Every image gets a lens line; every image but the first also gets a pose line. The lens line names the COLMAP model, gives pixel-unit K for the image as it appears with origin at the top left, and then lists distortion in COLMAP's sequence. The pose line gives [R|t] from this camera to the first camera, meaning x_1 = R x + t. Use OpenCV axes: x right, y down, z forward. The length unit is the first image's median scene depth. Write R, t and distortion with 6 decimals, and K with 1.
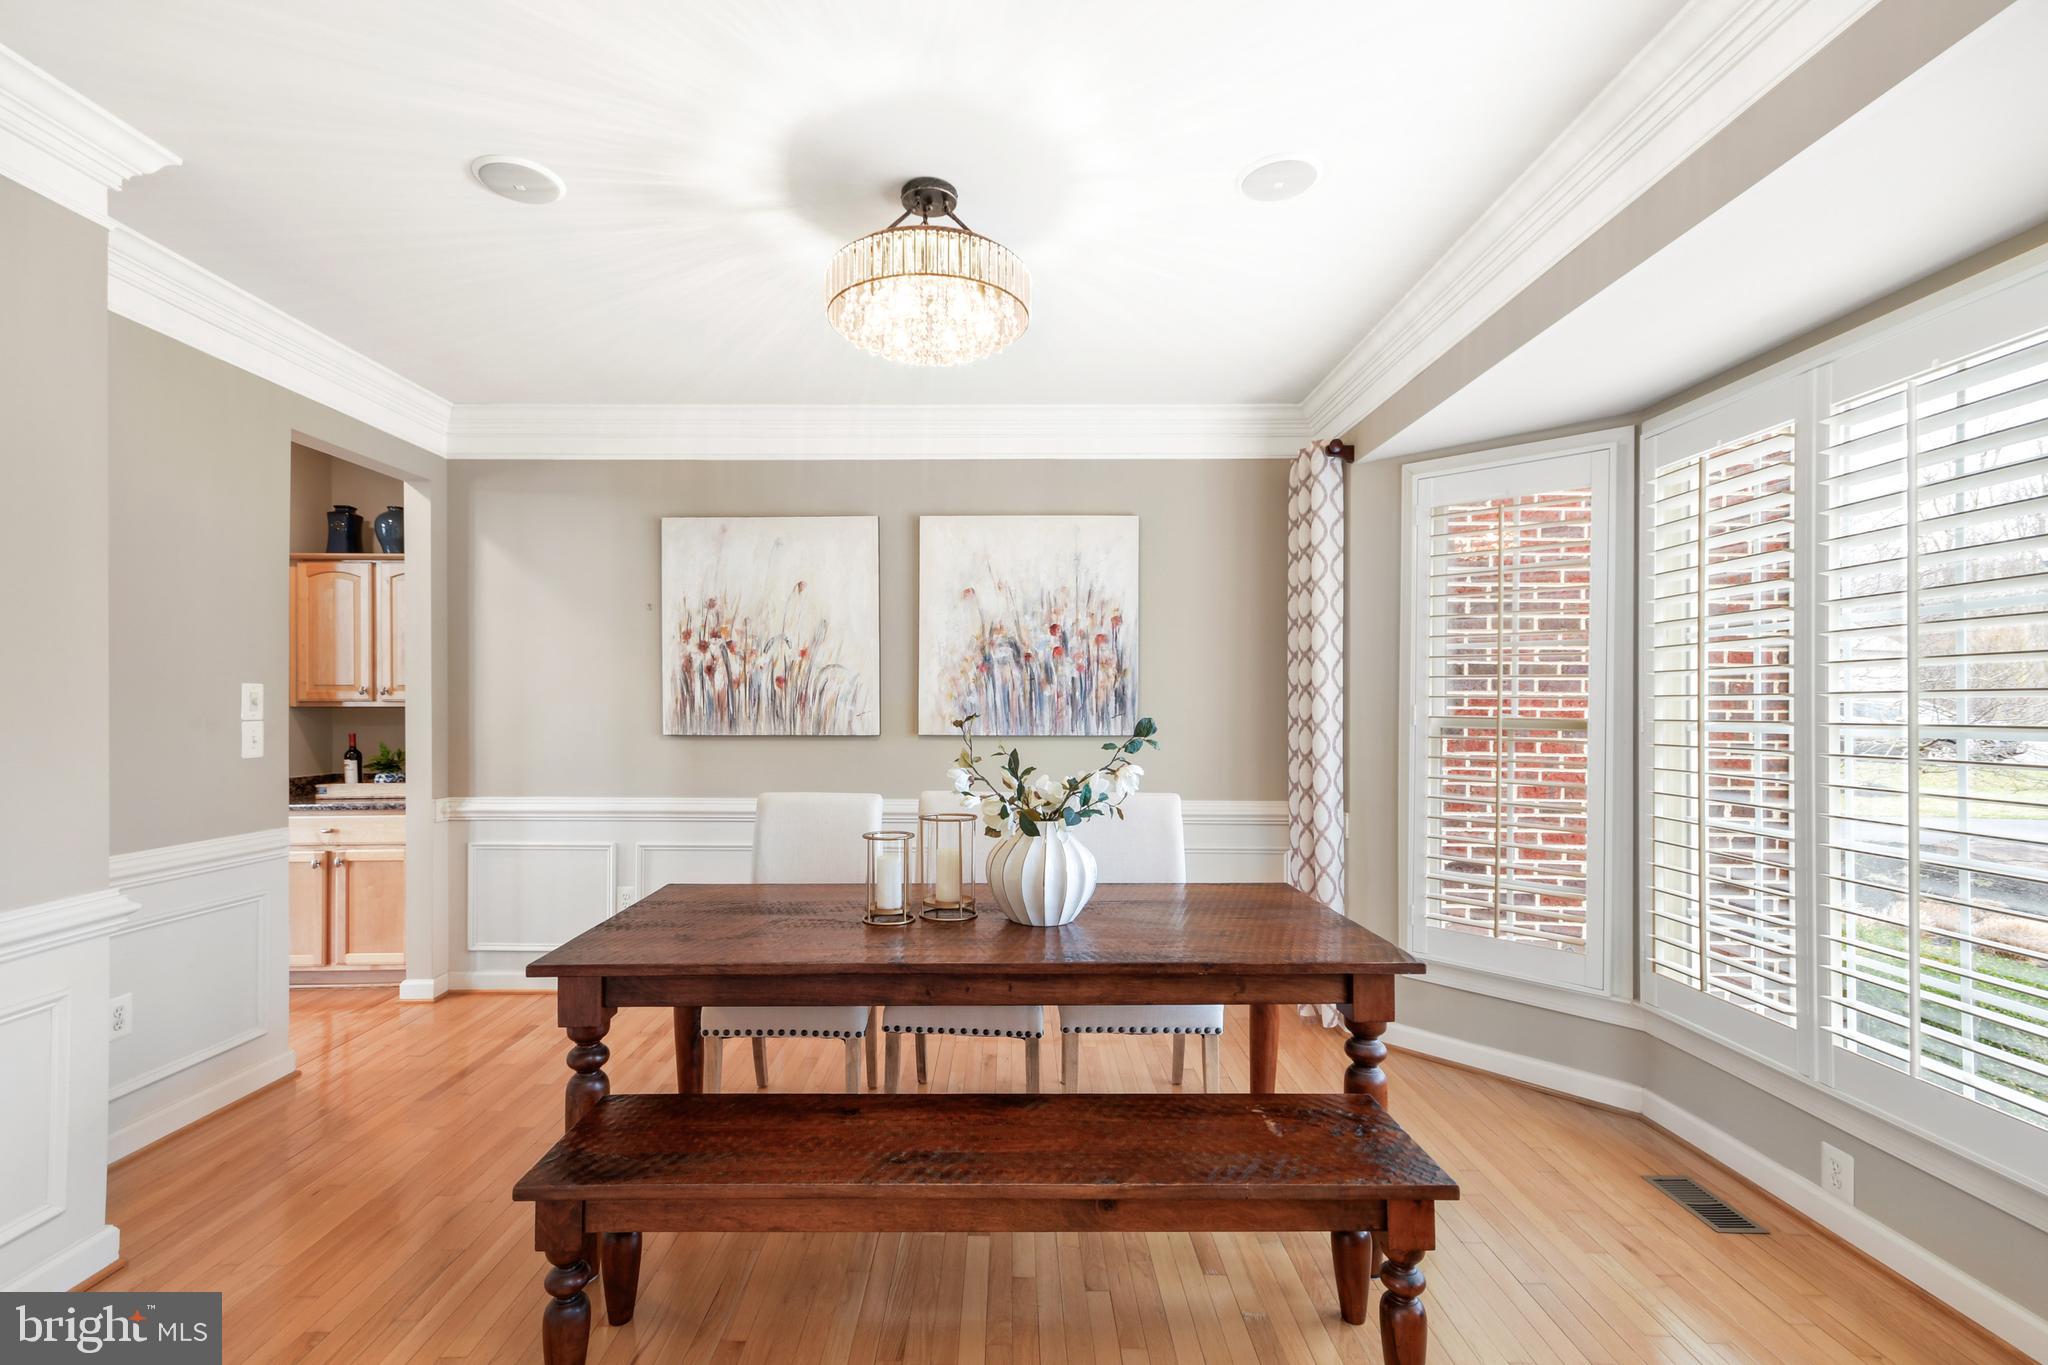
lens RADIAL K [[909.5, 0, 1015.6], [0, 909.5, 700.0], [0, 0, 1]] dist [0.001262, 0.001186]
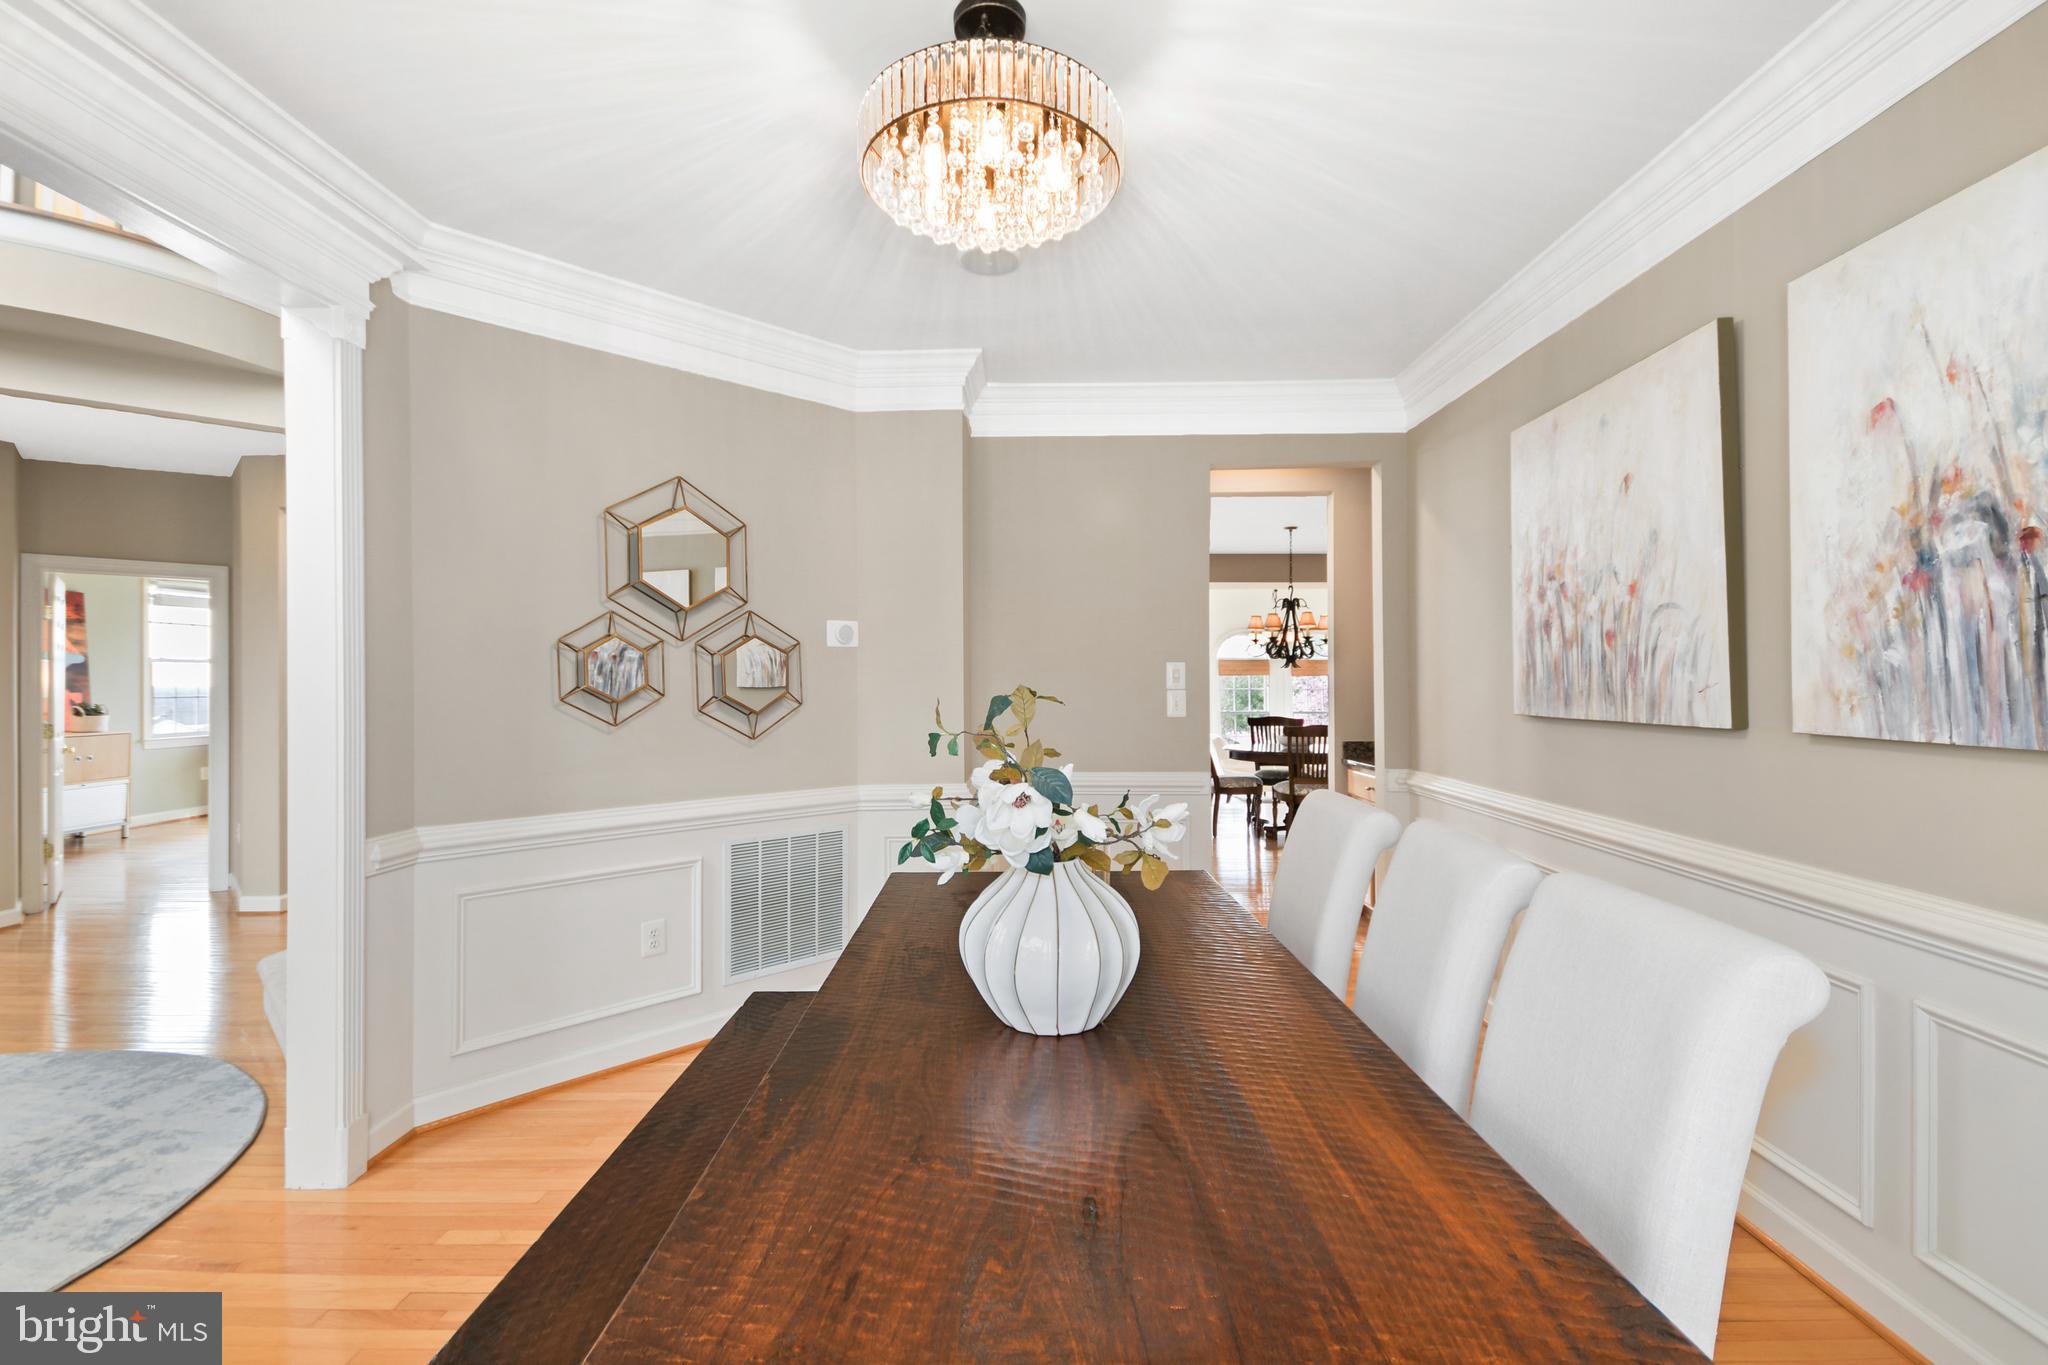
lens RADIAL K [[909.5, 0, 1017.8], [0, 909.5, 681.3], [0, 0, 1]] dist [0.001262, 0.001186]
pose [[-0.006715, -0.001636, -0.999976, 0.386703], [0.010280, 0.999946, -0.001705, 0.007537], [0.999925, -0.010292, -0.006697, 0.587427]]
